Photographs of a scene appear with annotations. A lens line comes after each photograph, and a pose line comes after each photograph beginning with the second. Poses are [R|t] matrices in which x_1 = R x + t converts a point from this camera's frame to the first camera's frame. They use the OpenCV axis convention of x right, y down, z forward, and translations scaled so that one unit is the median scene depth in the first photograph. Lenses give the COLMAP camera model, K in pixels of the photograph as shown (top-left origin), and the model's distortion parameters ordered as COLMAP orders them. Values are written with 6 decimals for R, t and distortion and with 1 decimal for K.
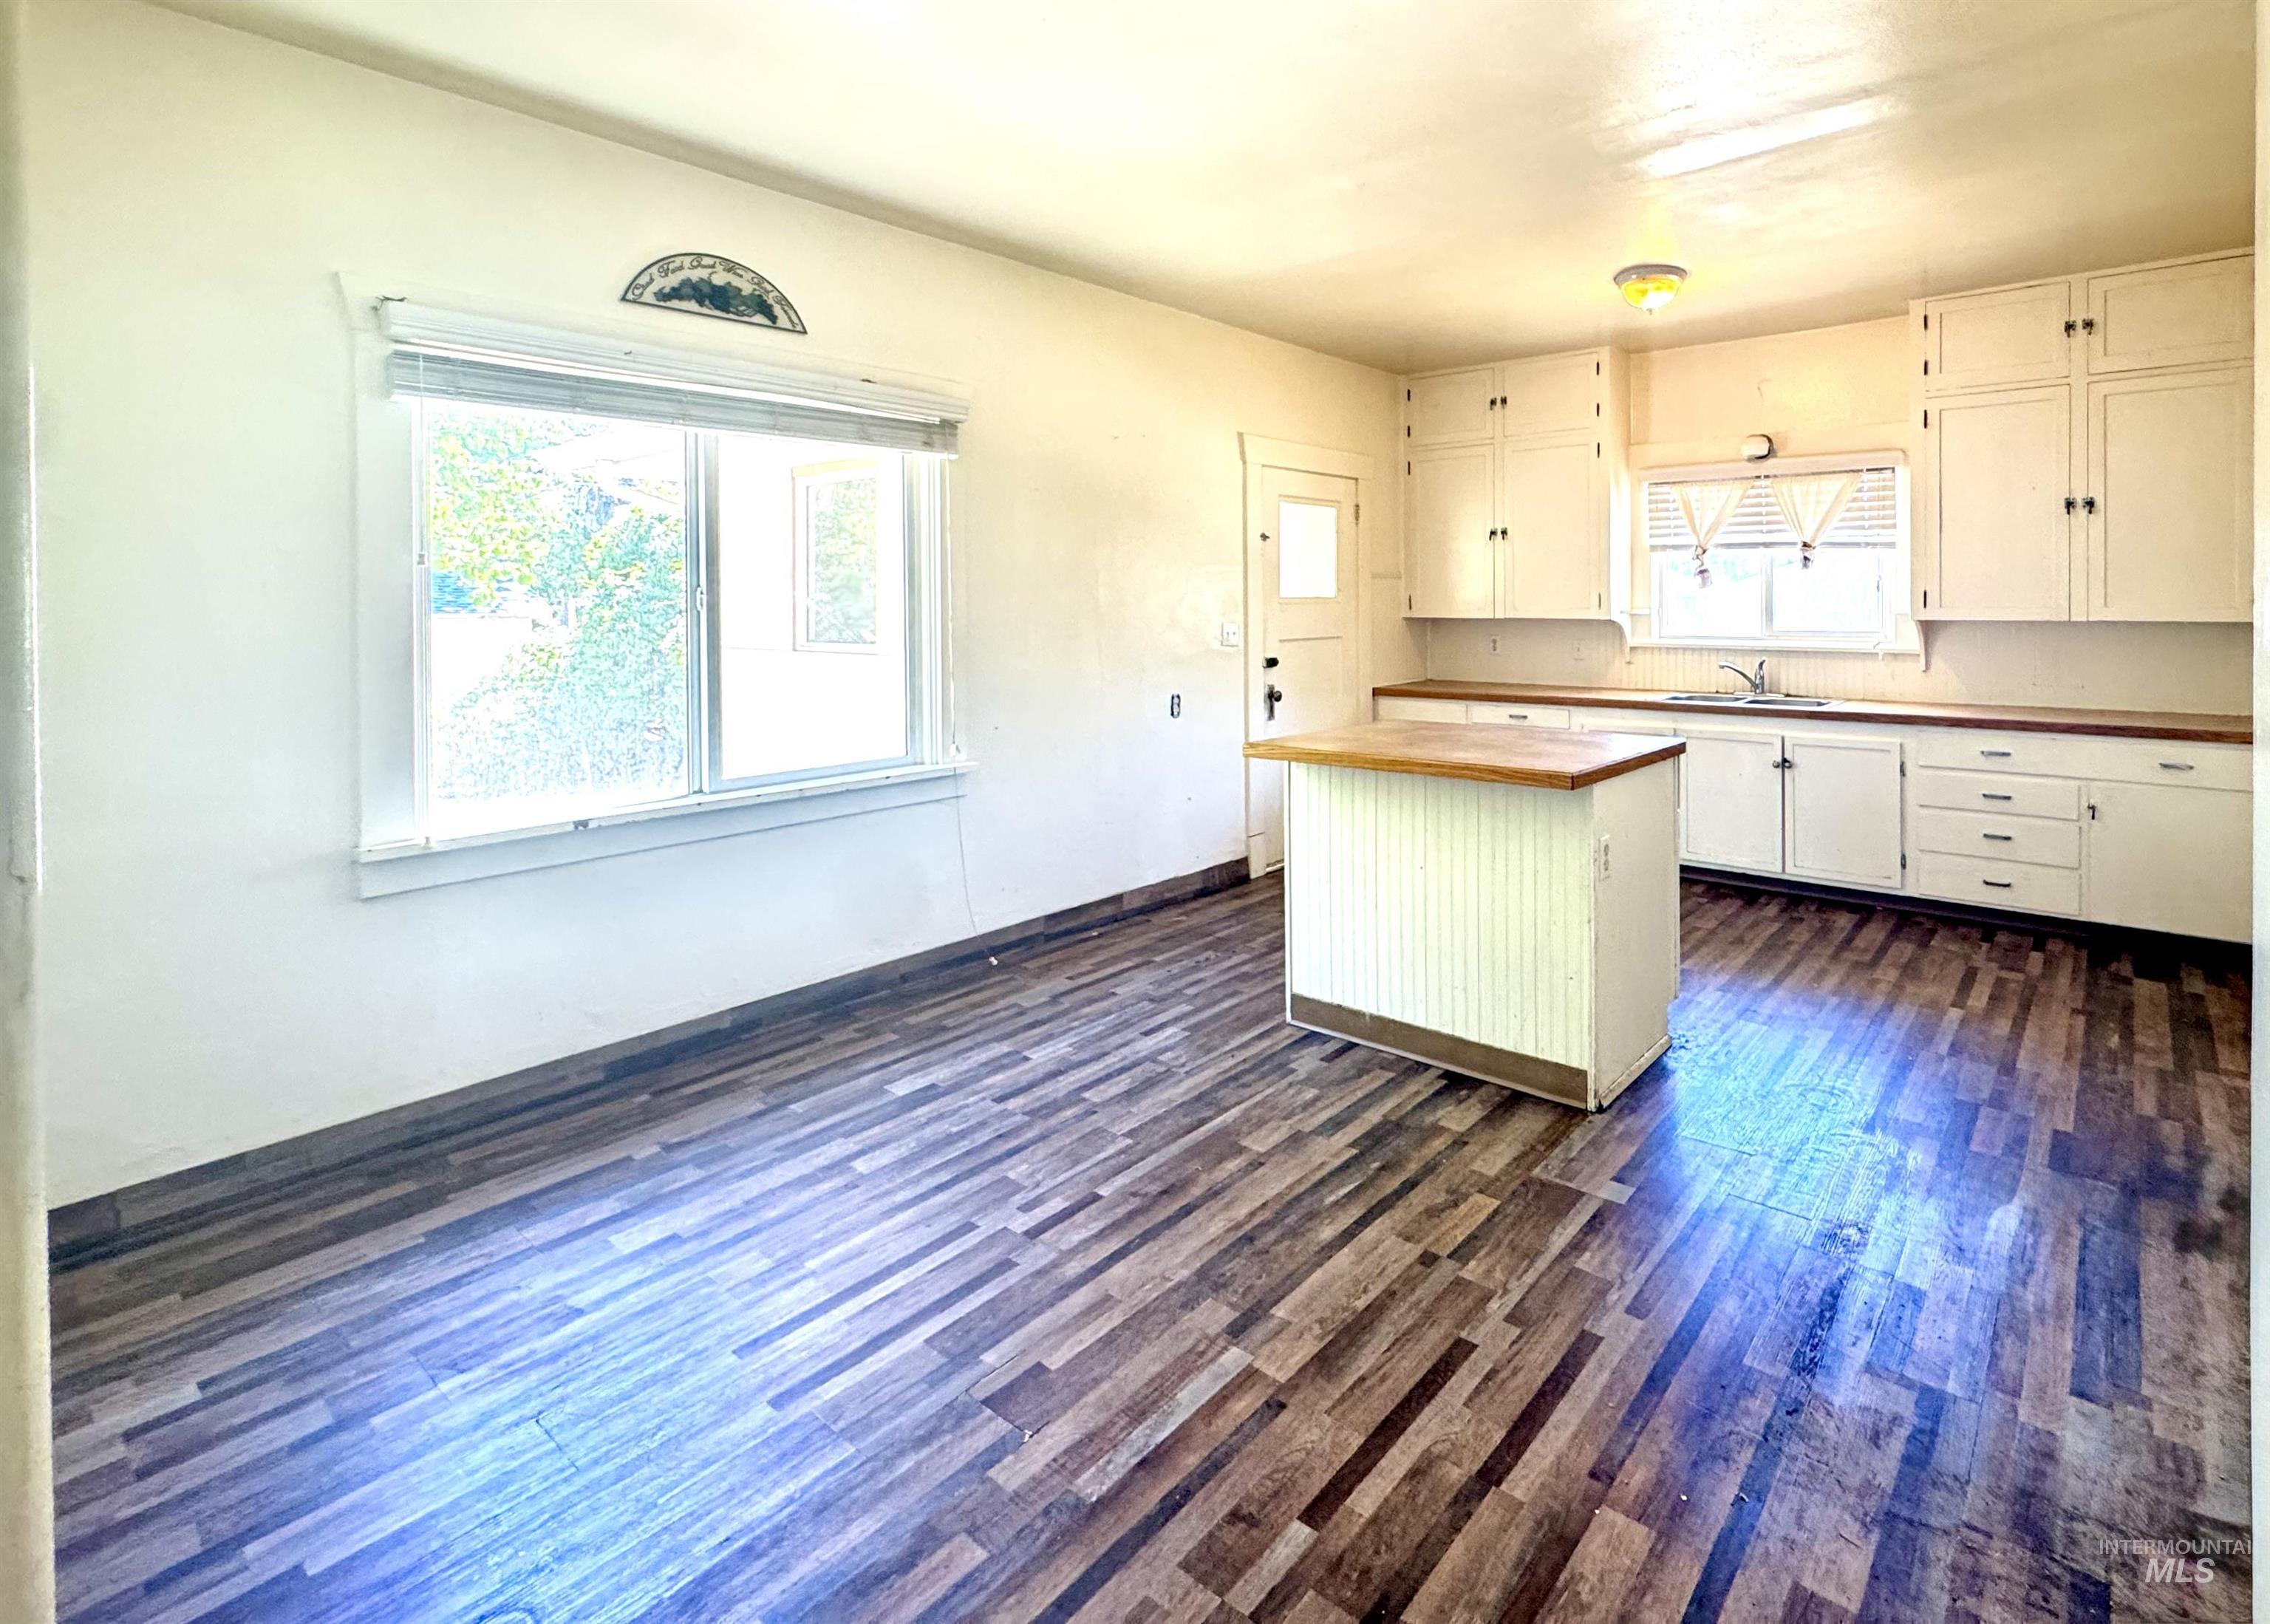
lens RADIAL K [[1075.3, 0, 1285.5], [0, 1075.3, 603.8], [0, 0, 1]] dist [-0.002909, -0.000078]
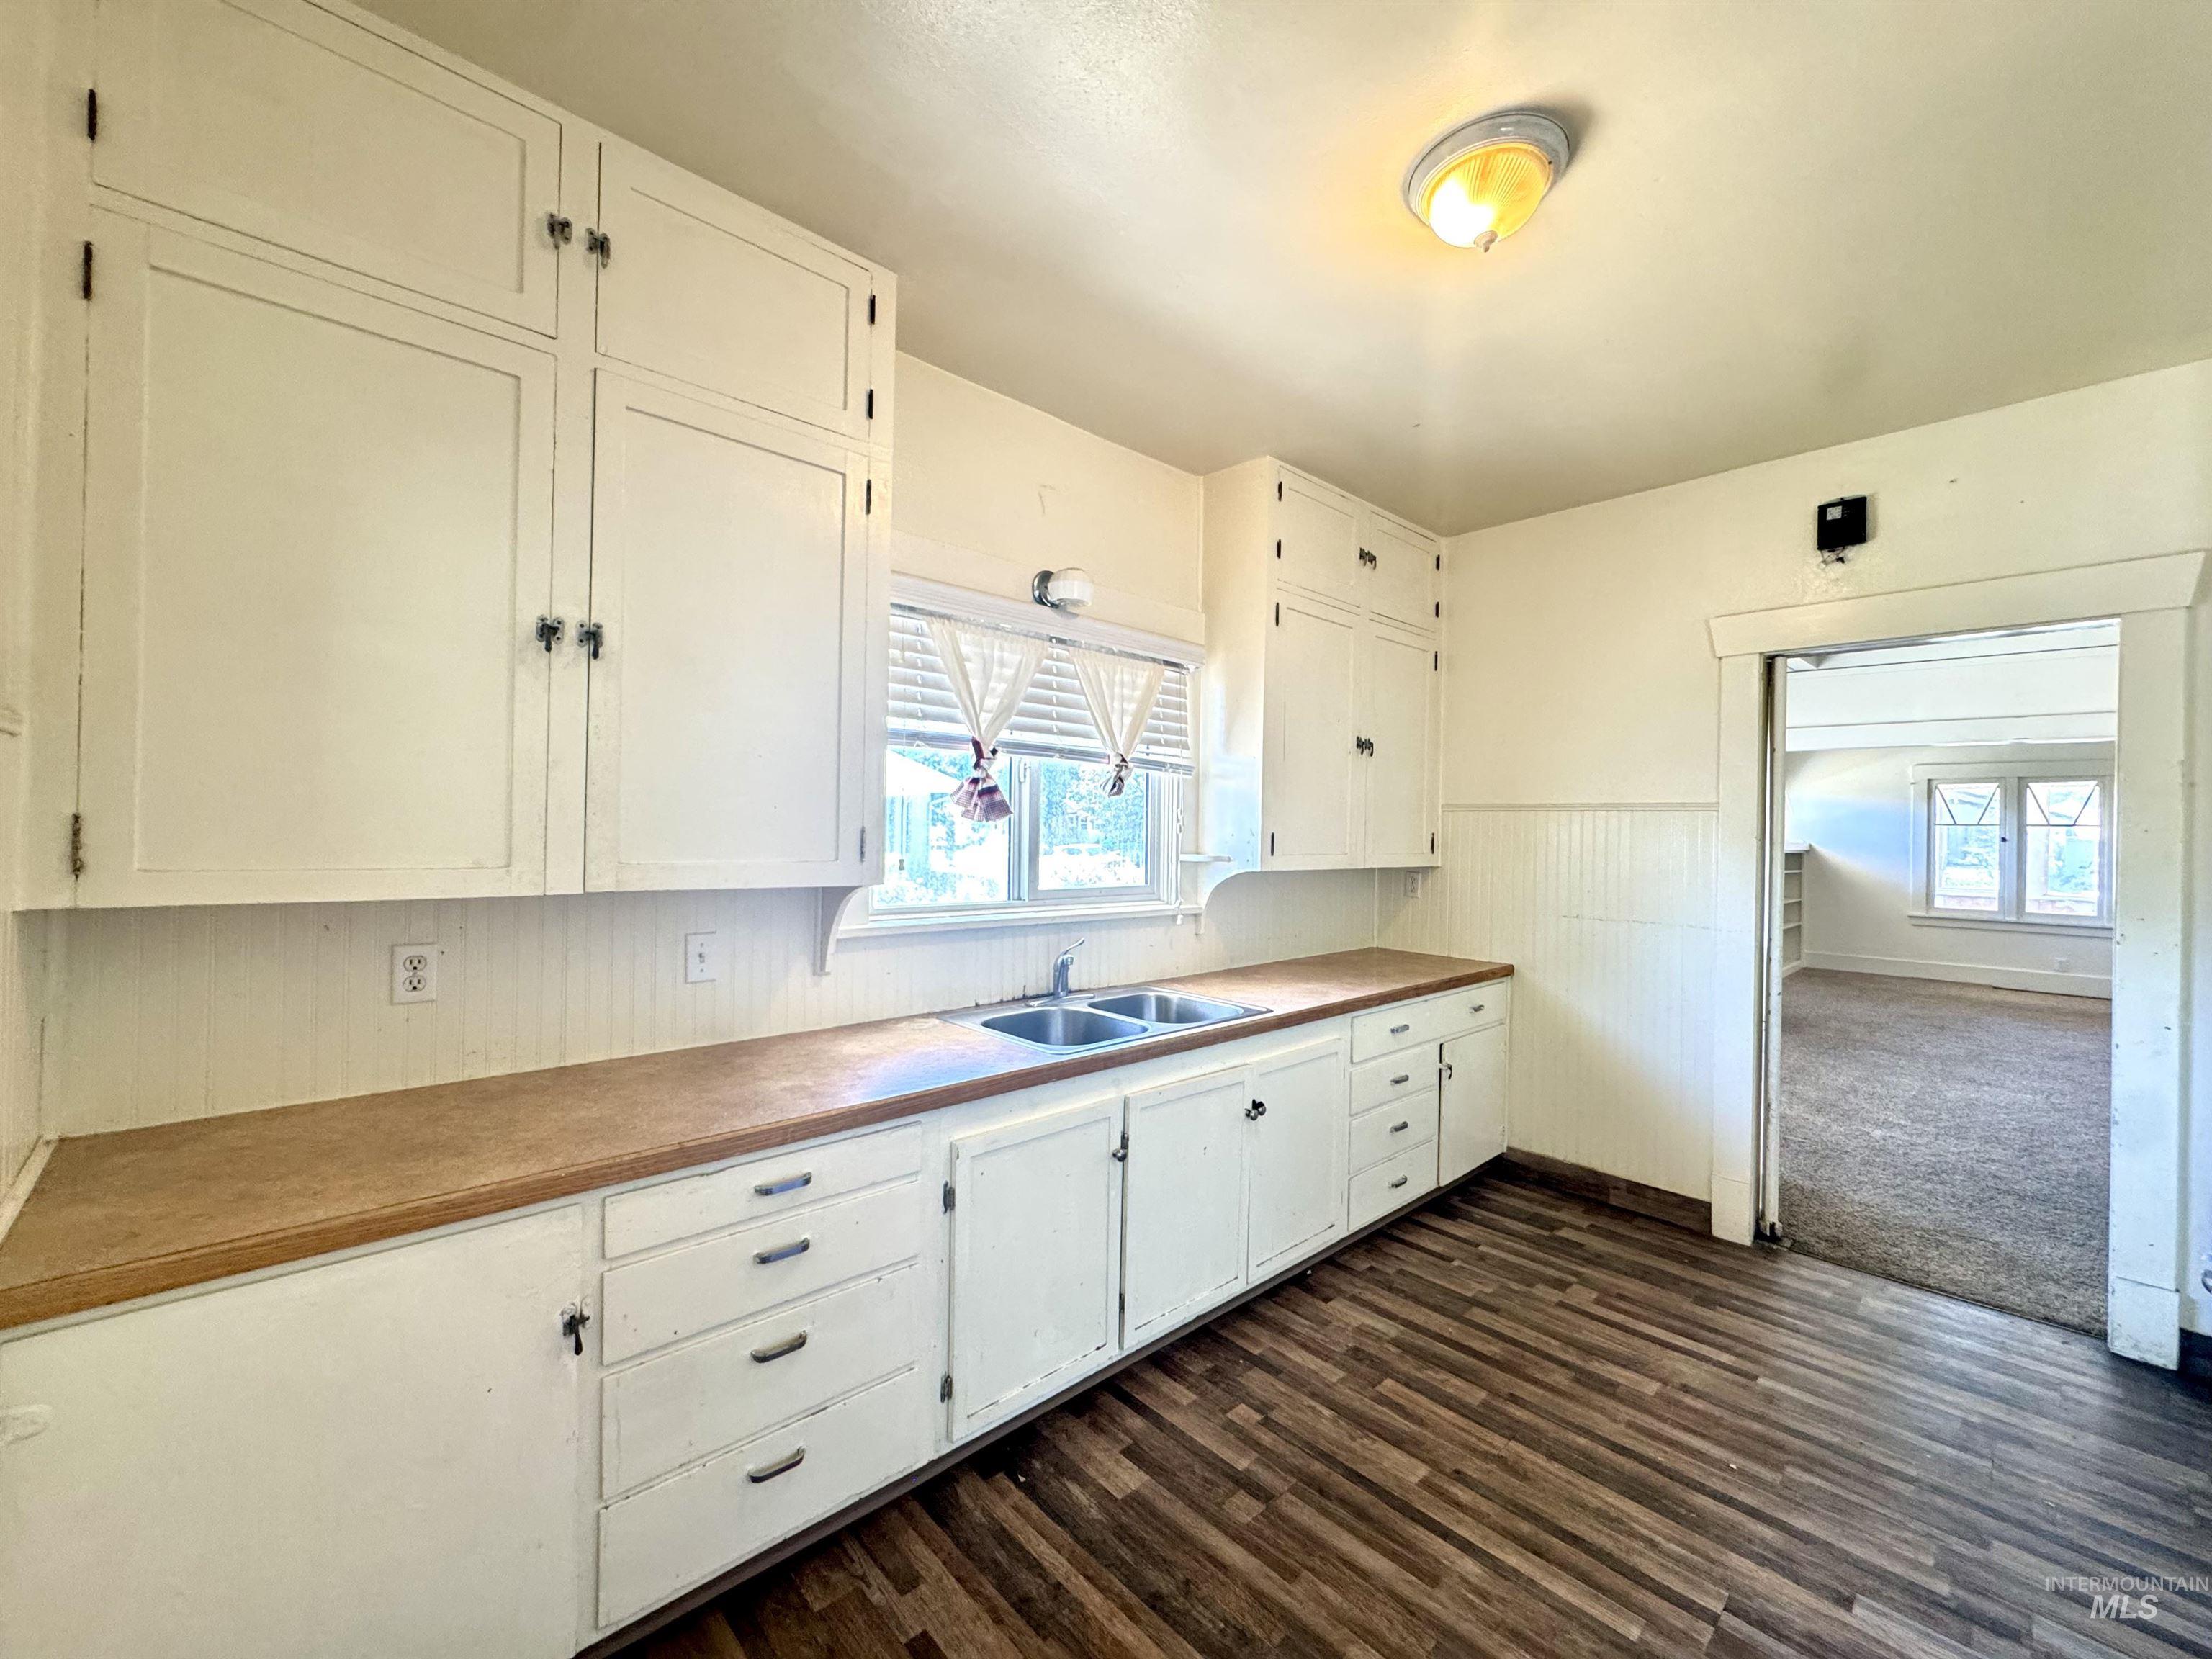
lens RADIAL K [[880.2, 0, 1109.3], [0, 880.2, 834.2], [0, 0, 1]] dist [-0.006645, 0.000219]
pose [[0.151568, 0.005458, 0.988432, -0.108218], [-0.012939, 0.999910, -0.003537, -0.016606], [-0.988362, -0.012254, 0.151625, 2.091517]]
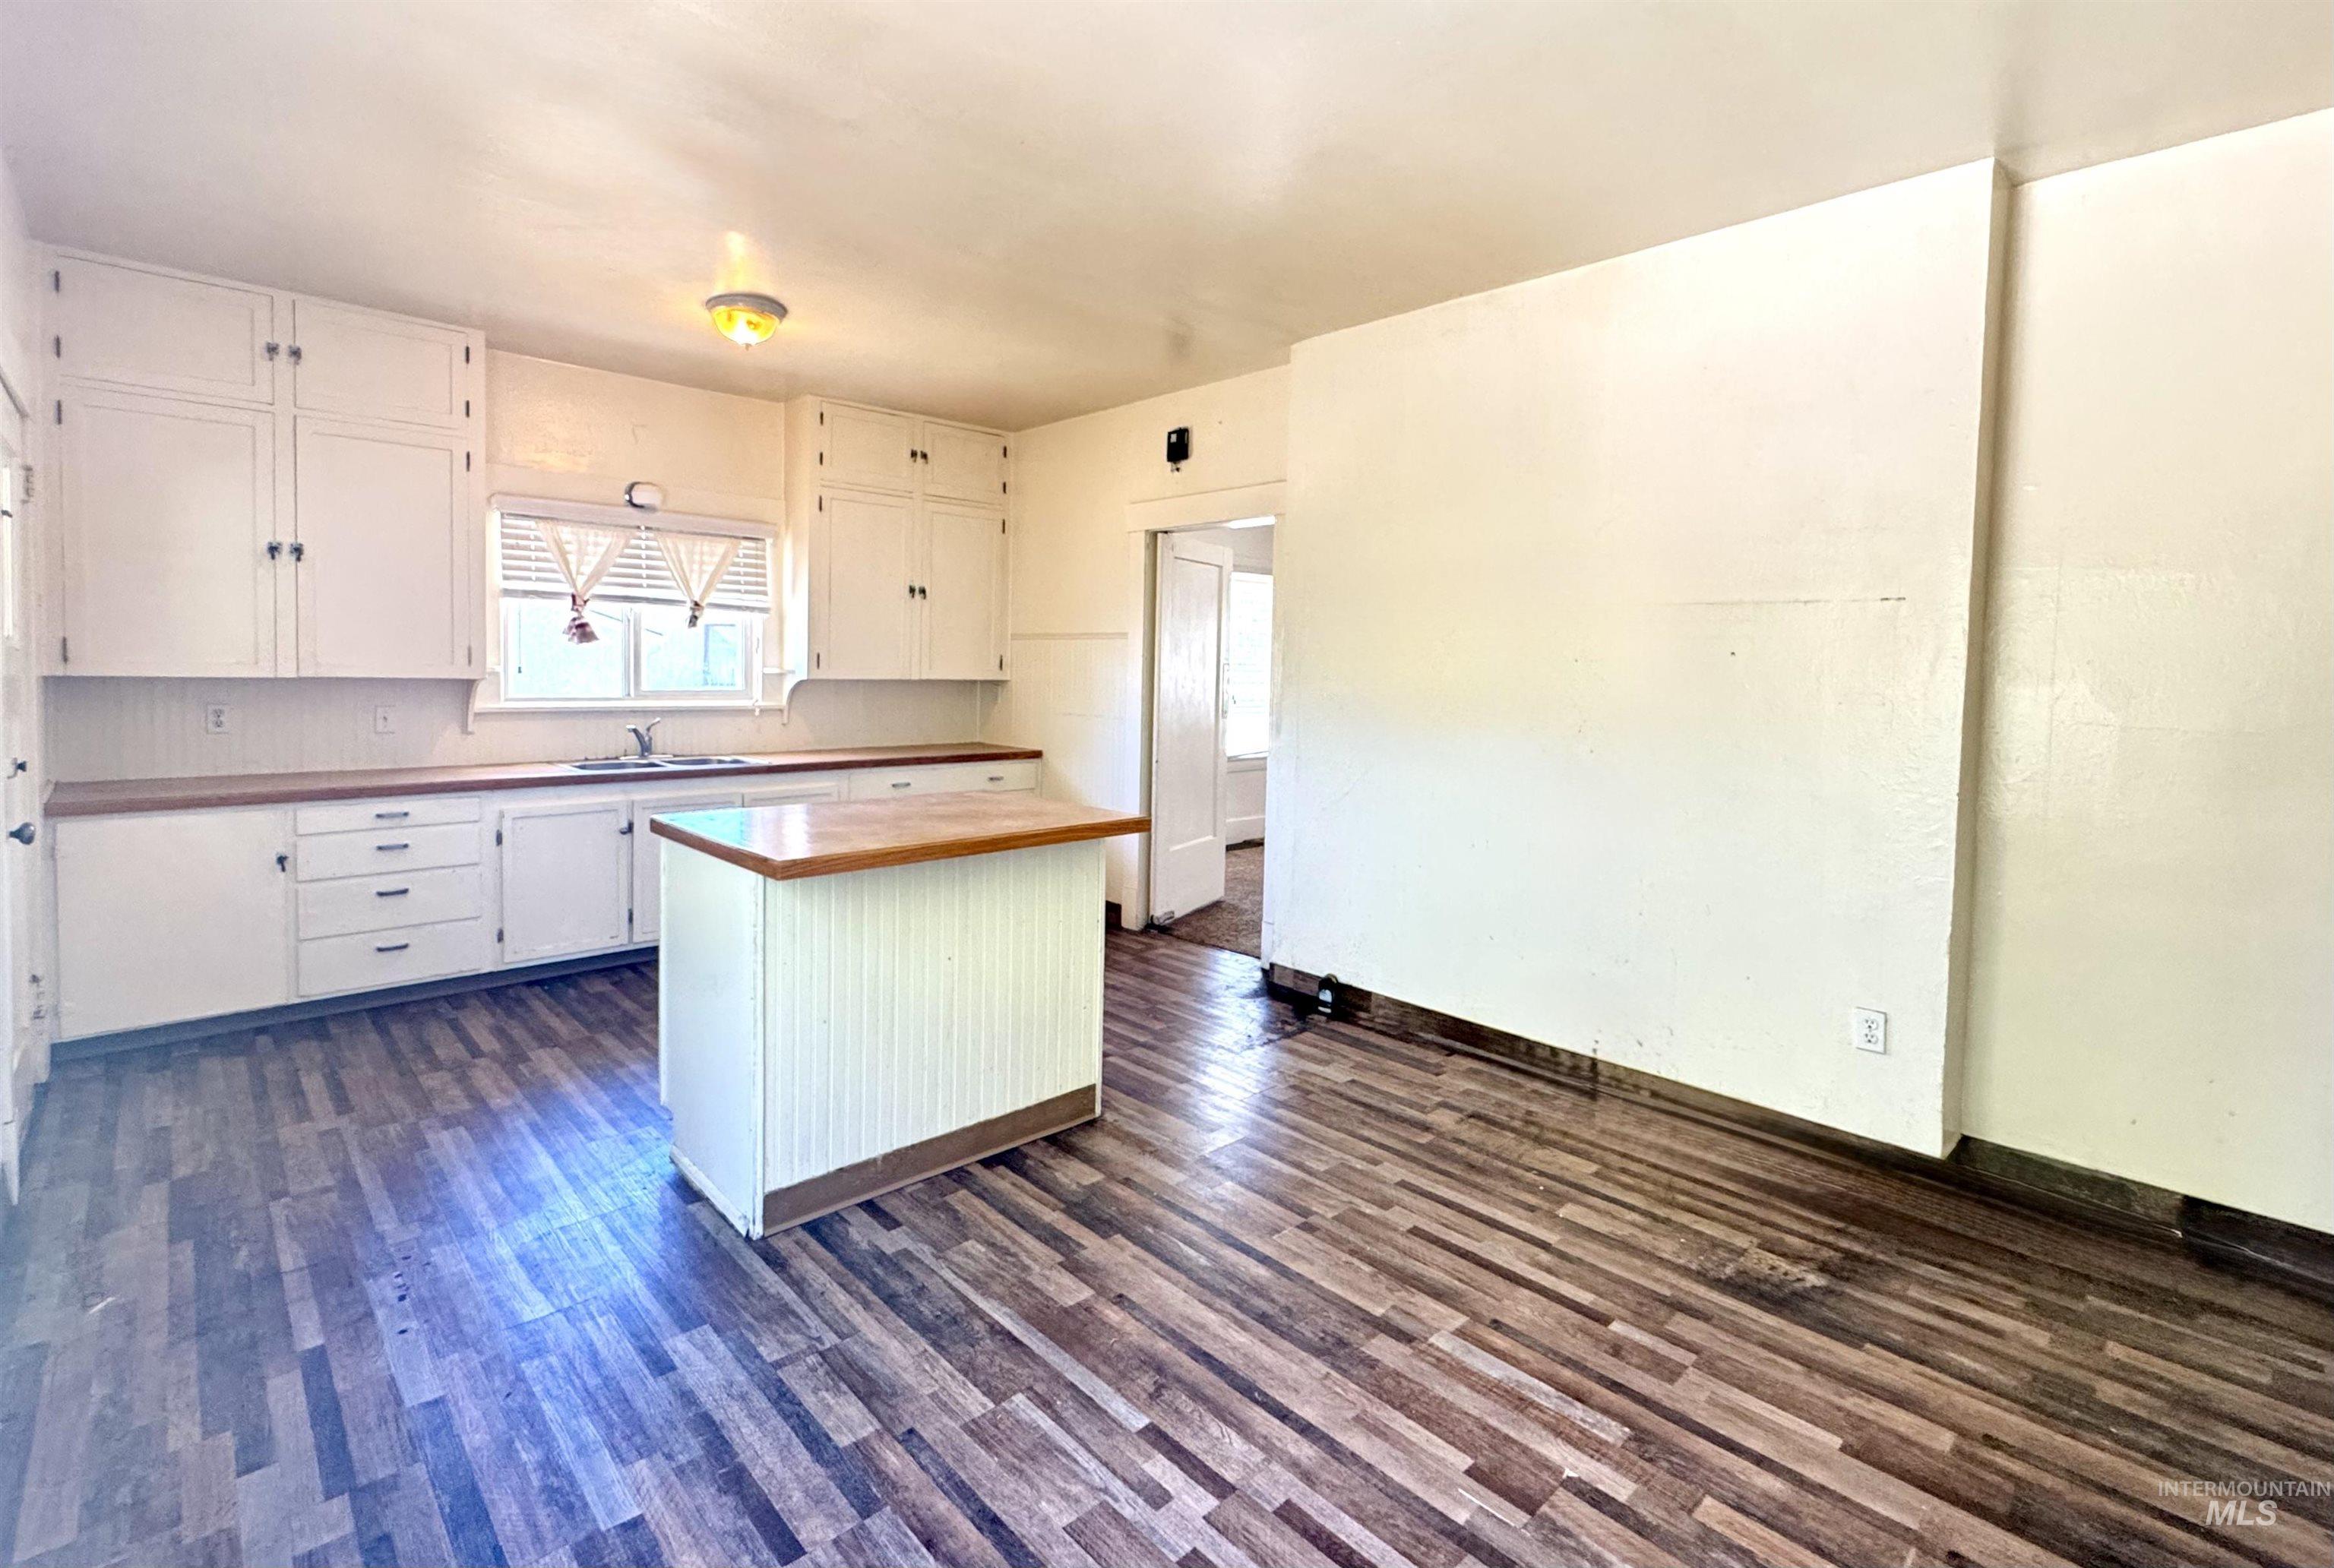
lens RADIAL K [[1070.4, 0, 1153.3], [0, 1070.4, 716.3], [0, 0, 1]] dist [-0.004028, -0.001445]
pose [[0.161357, -0.037615, 0.986179, -0.978621], [-0.014904, 0.999067, 0.040545, 0.006392], [-0.986784, -0.021240, 0.160646, 0.944077]]
